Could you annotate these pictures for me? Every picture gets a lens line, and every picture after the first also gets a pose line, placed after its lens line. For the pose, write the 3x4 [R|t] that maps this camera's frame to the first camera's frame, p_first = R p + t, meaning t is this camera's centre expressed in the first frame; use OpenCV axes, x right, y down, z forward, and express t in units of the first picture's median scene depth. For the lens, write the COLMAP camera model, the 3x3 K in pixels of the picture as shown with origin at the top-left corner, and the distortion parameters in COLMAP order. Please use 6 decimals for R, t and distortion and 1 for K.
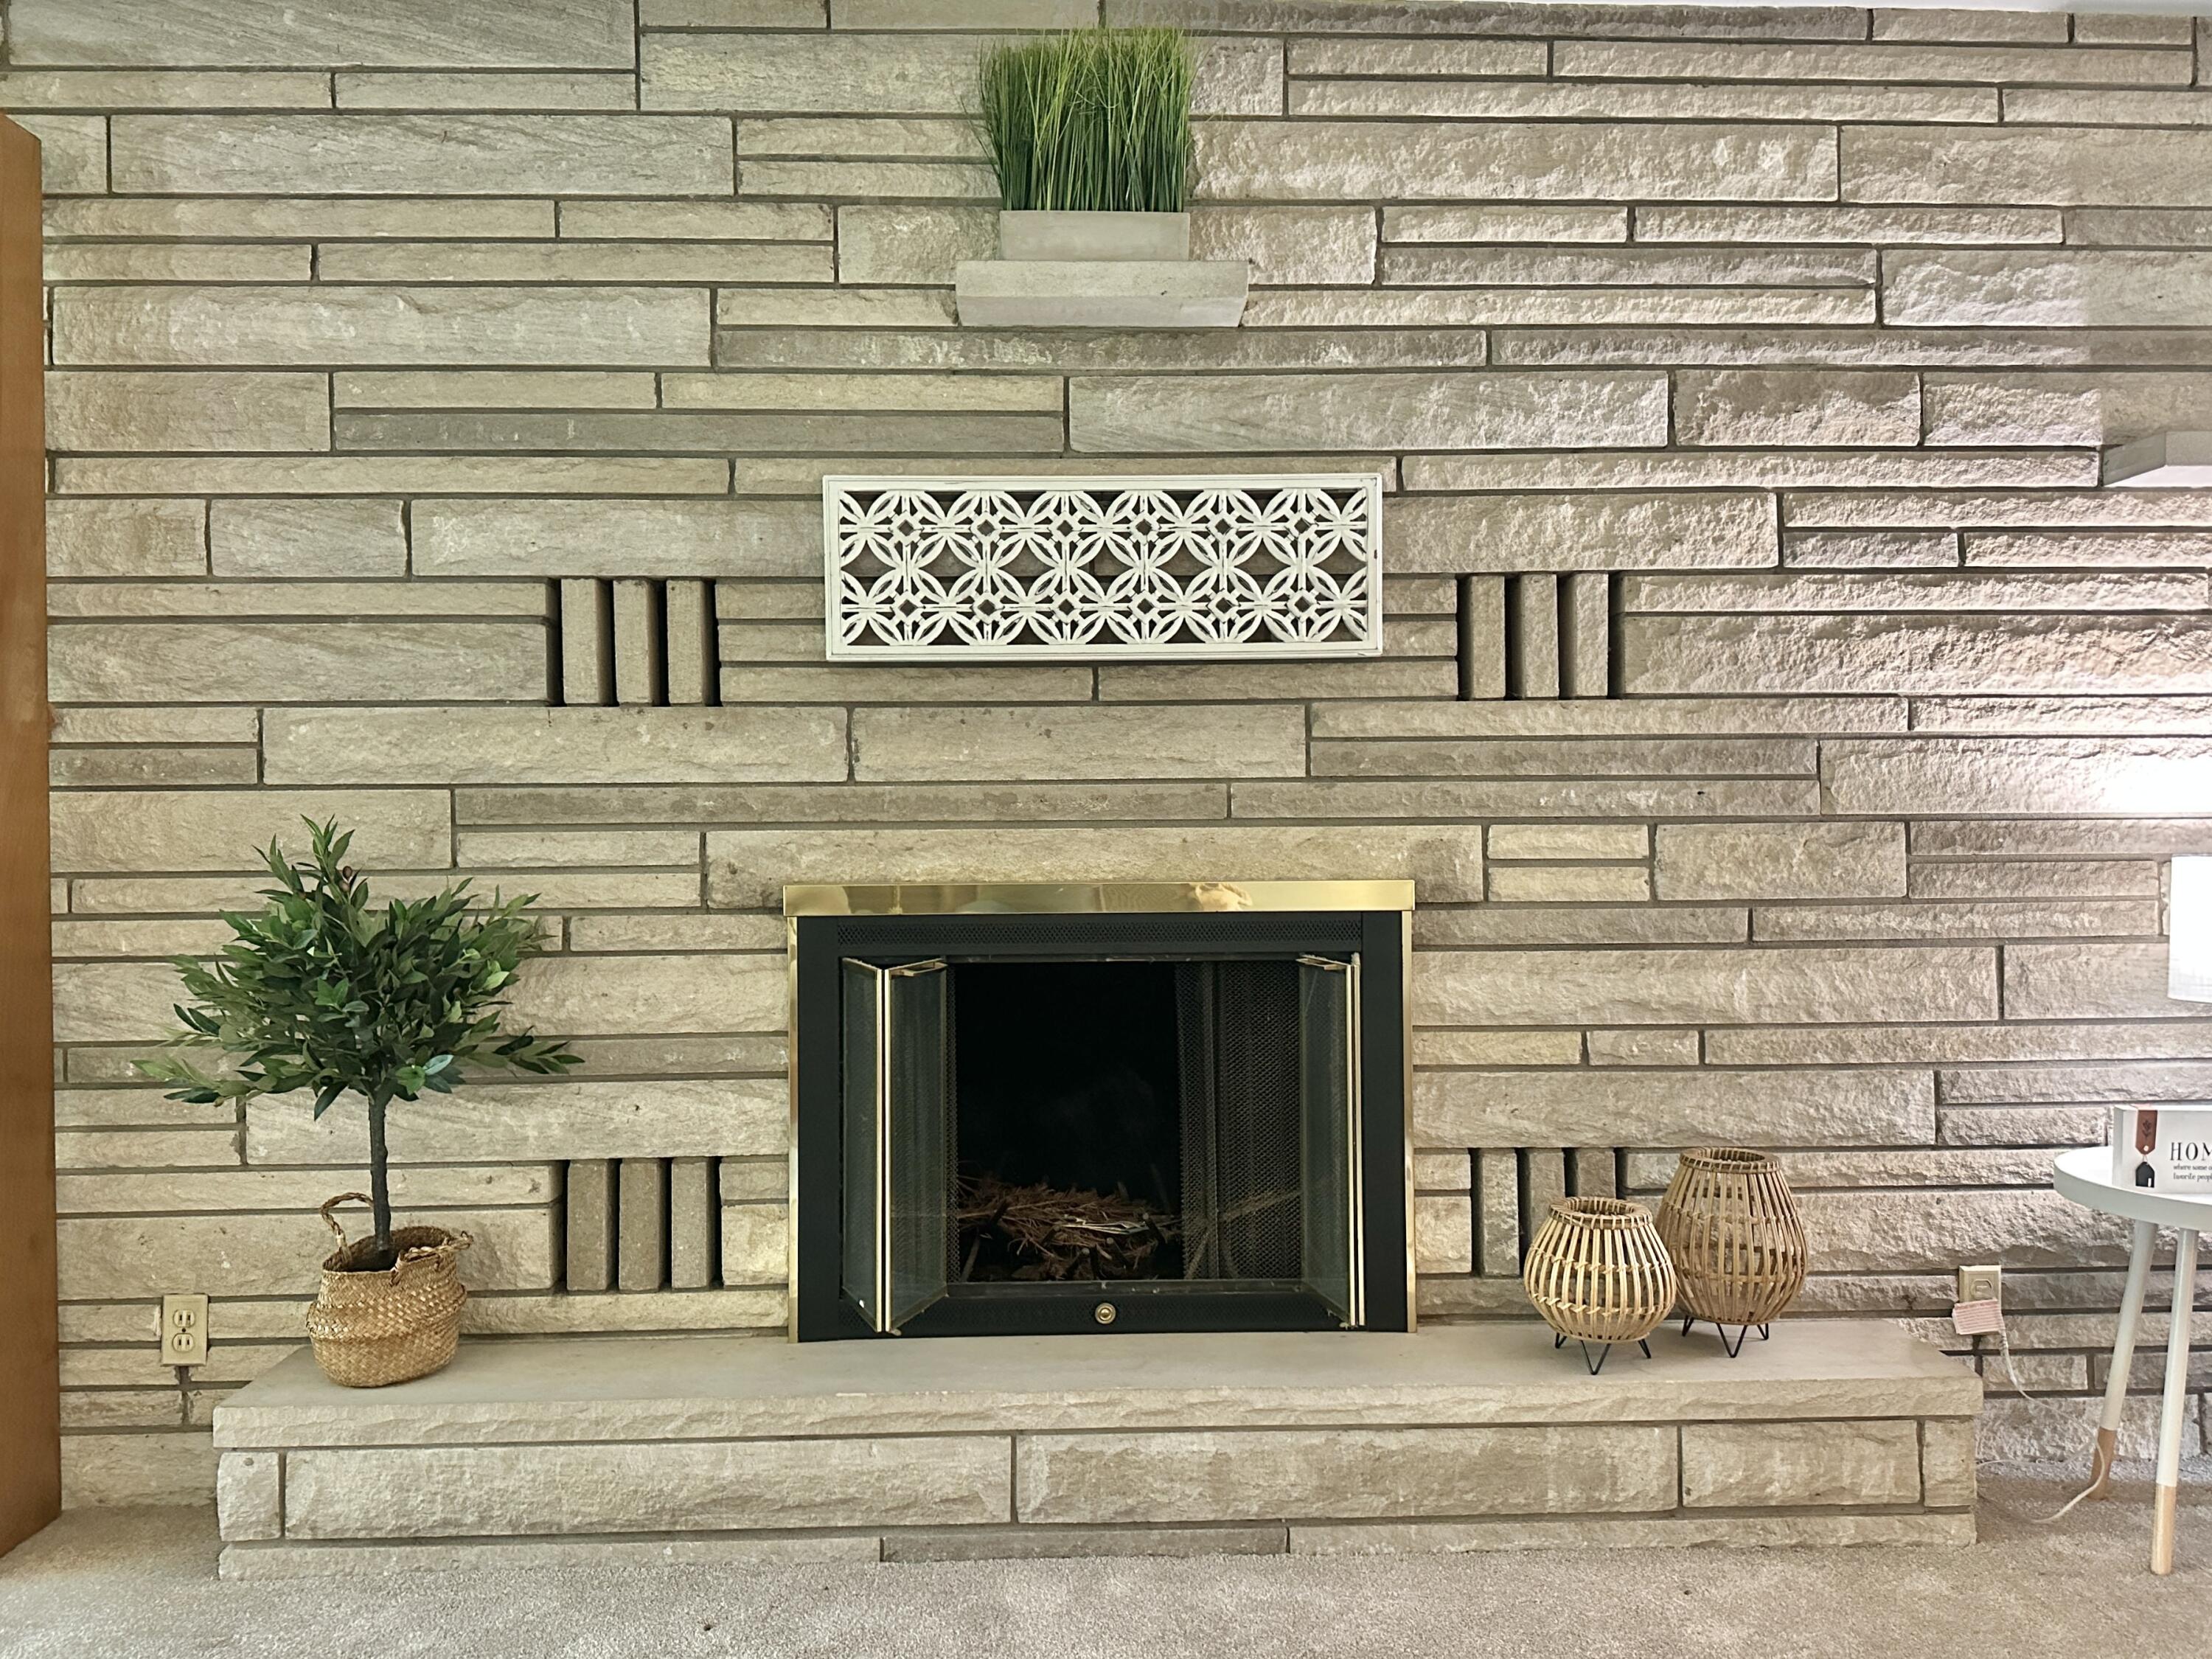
lens RADIAL K [[1784.7, 0, 1106.0], [0, 1784.7, 829.5], [0, 0, 1]] dist [0.133338, -0.227392]
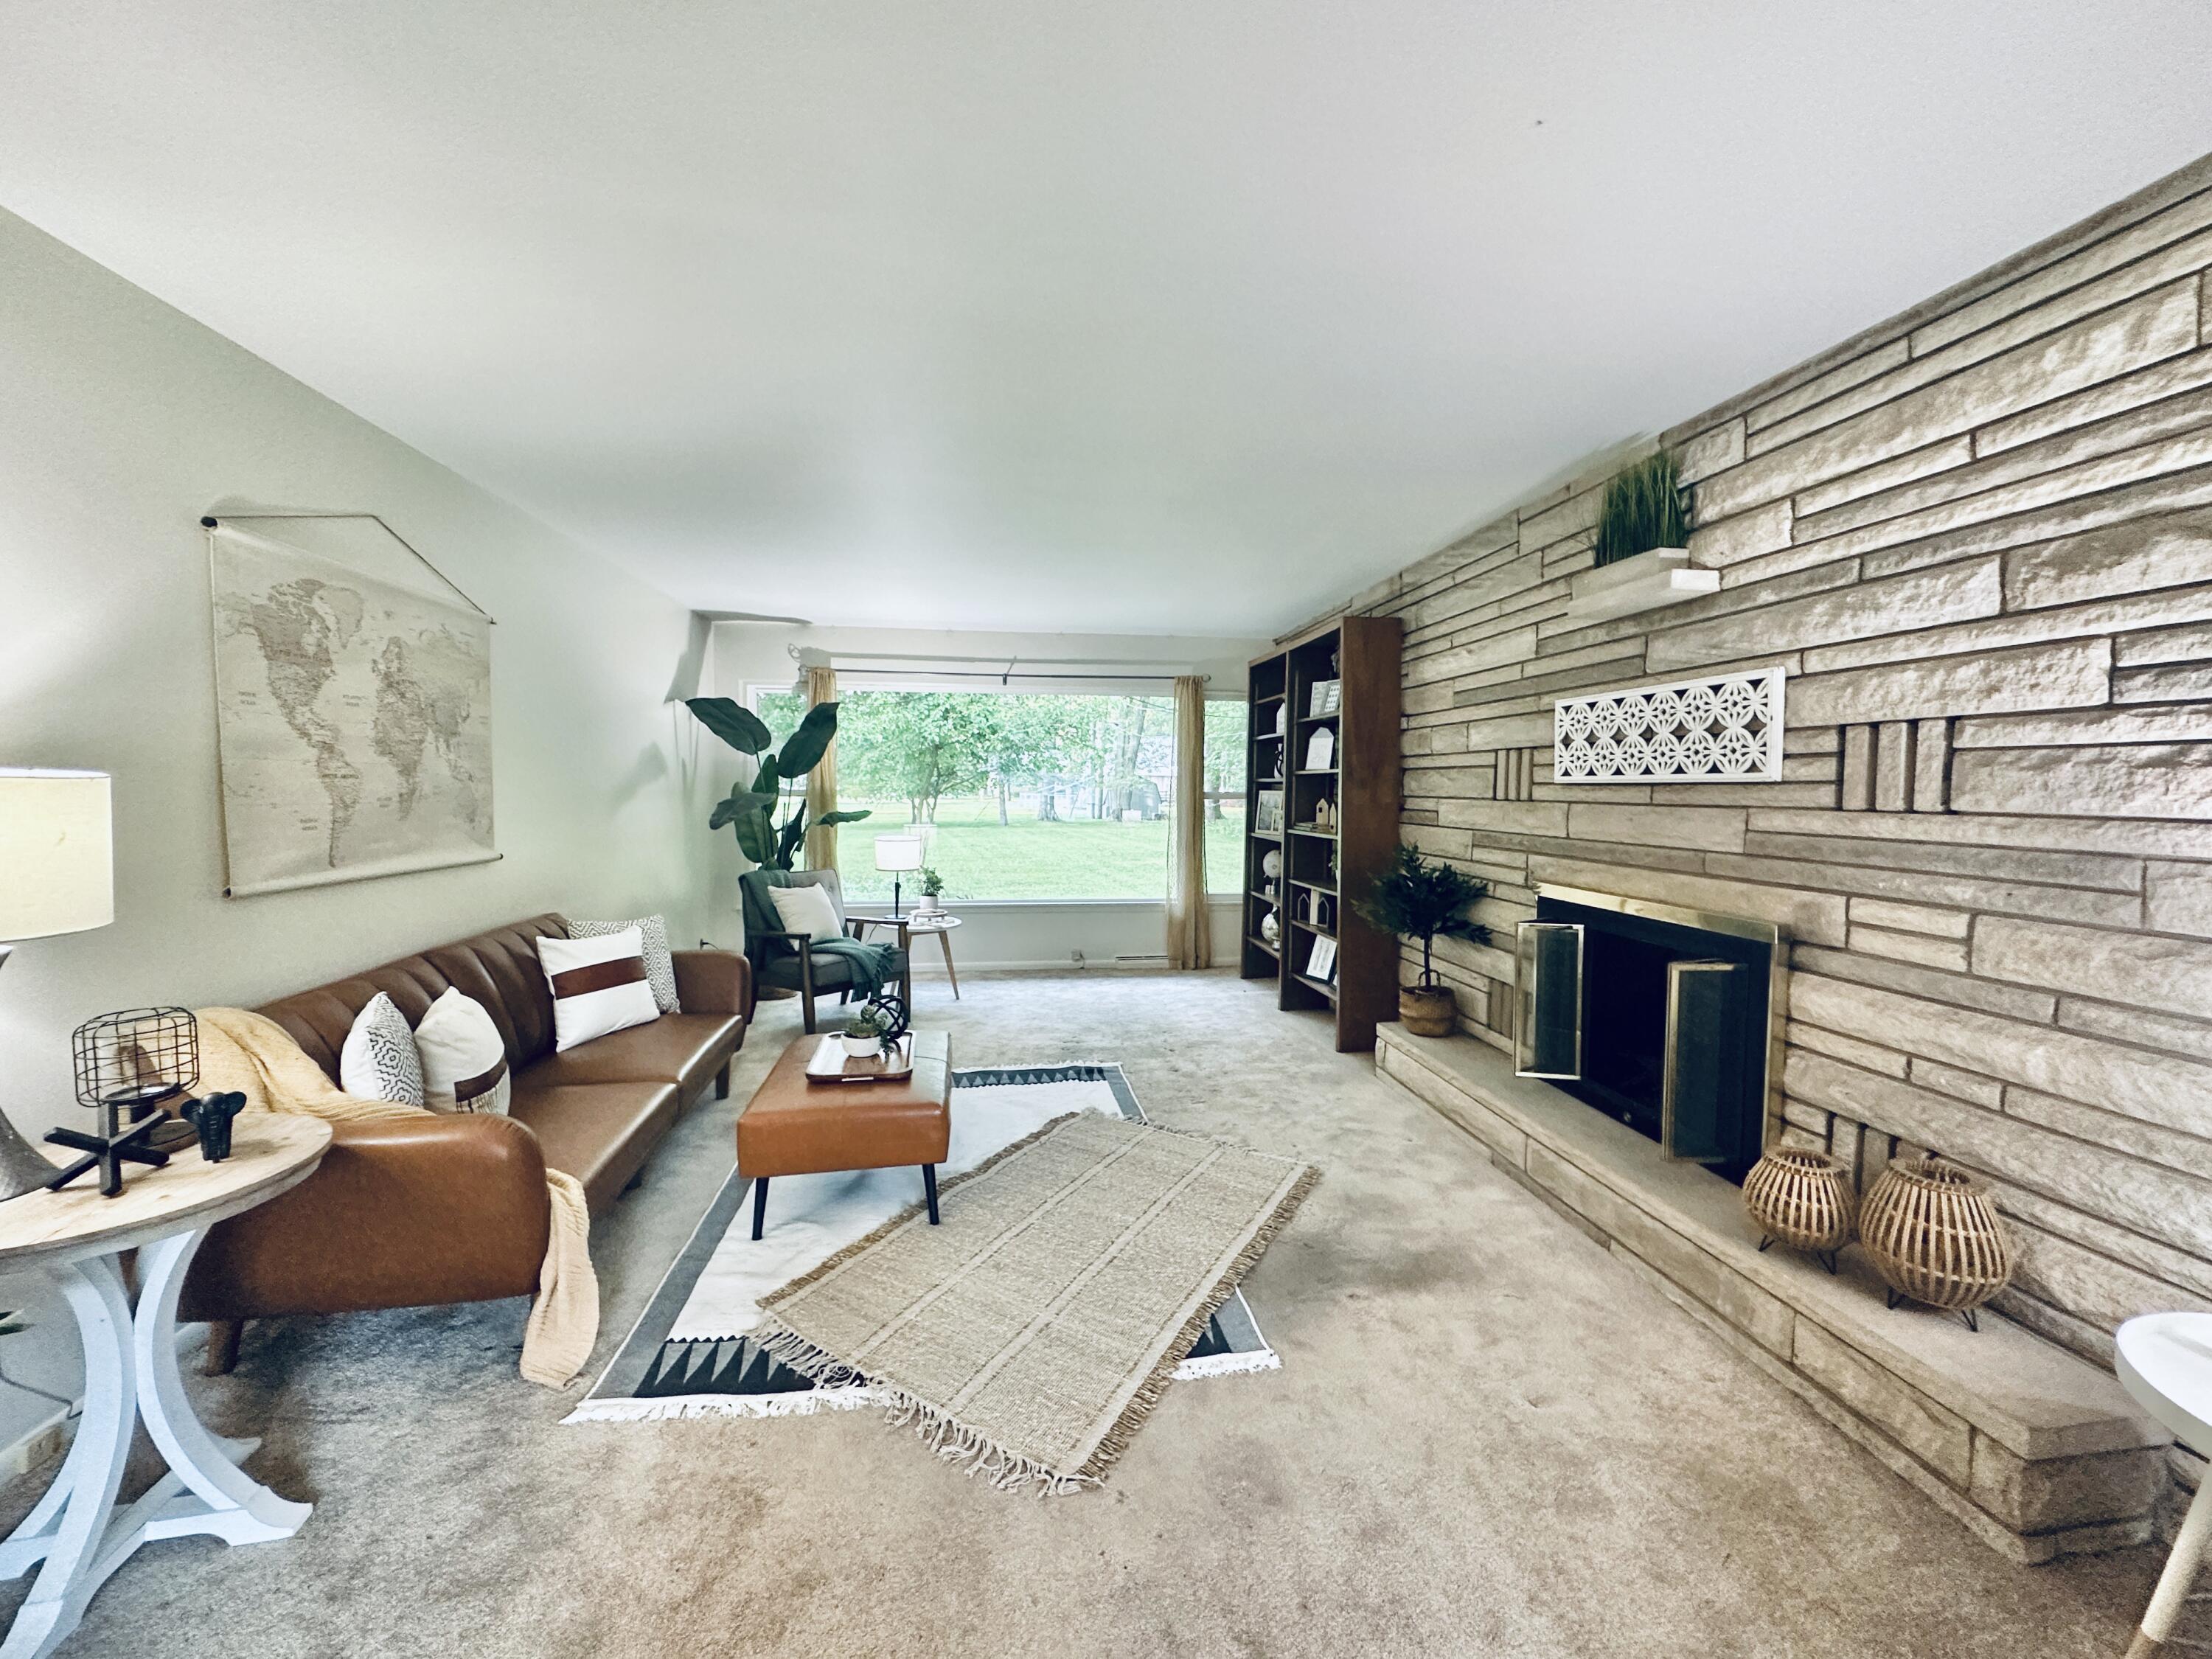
lens RADIAL K [[872.8, 0, 1105.6], [0, 872.8, 825.5], [0, 0, 1]] dist [-0.003267, 0.000221]
pose [[0.094881, 0.055141, -0.993960, 0.856497], [-0.009203, 0.998471, 0.054513, -0.093359], [0.995446, 0.003975, 0.095243, 0.331470]]
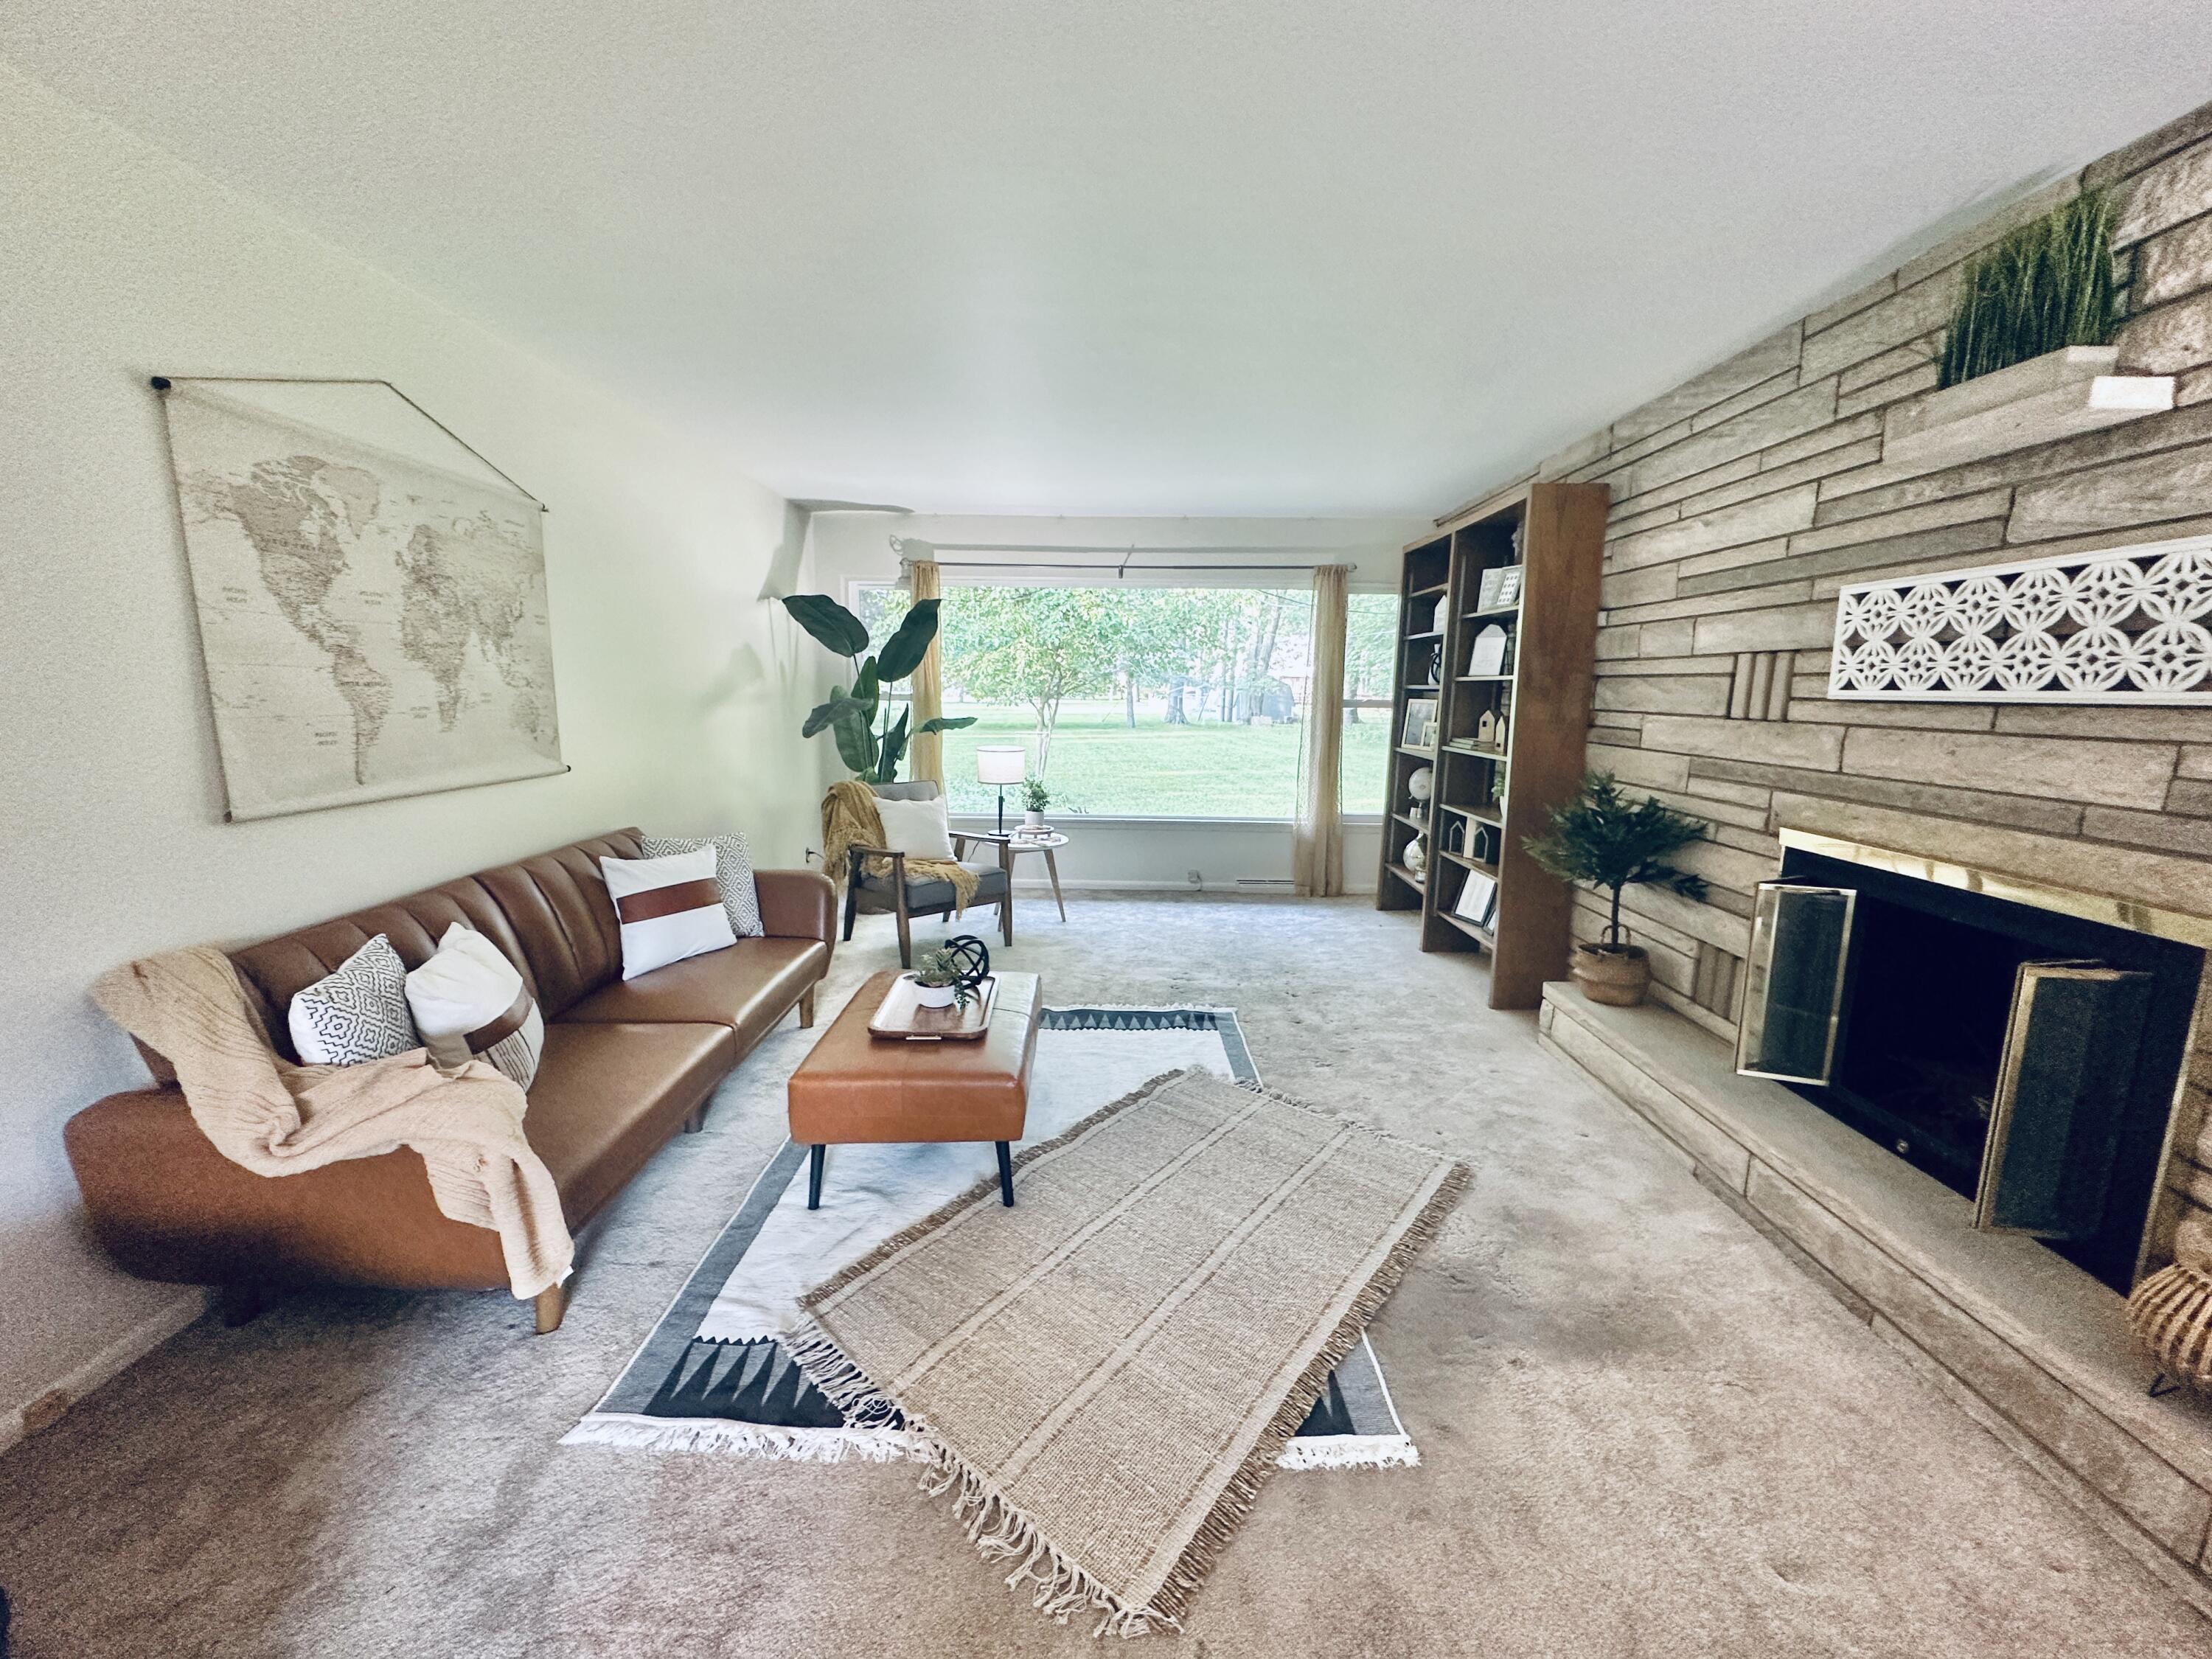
lens RADIAL K [[872.8, 0, 1105.6], [0, 872.8, 825.5], [0, 0, 1]] dist [-0.003267, 0.000221]
pose [[-0.052831, 0.167134, -0.984518, 0.686243], [-0.013772, 0.985679, 0.168070, -0.102713], [0.998509, 0.022438, -0.049772, 0.360777]]
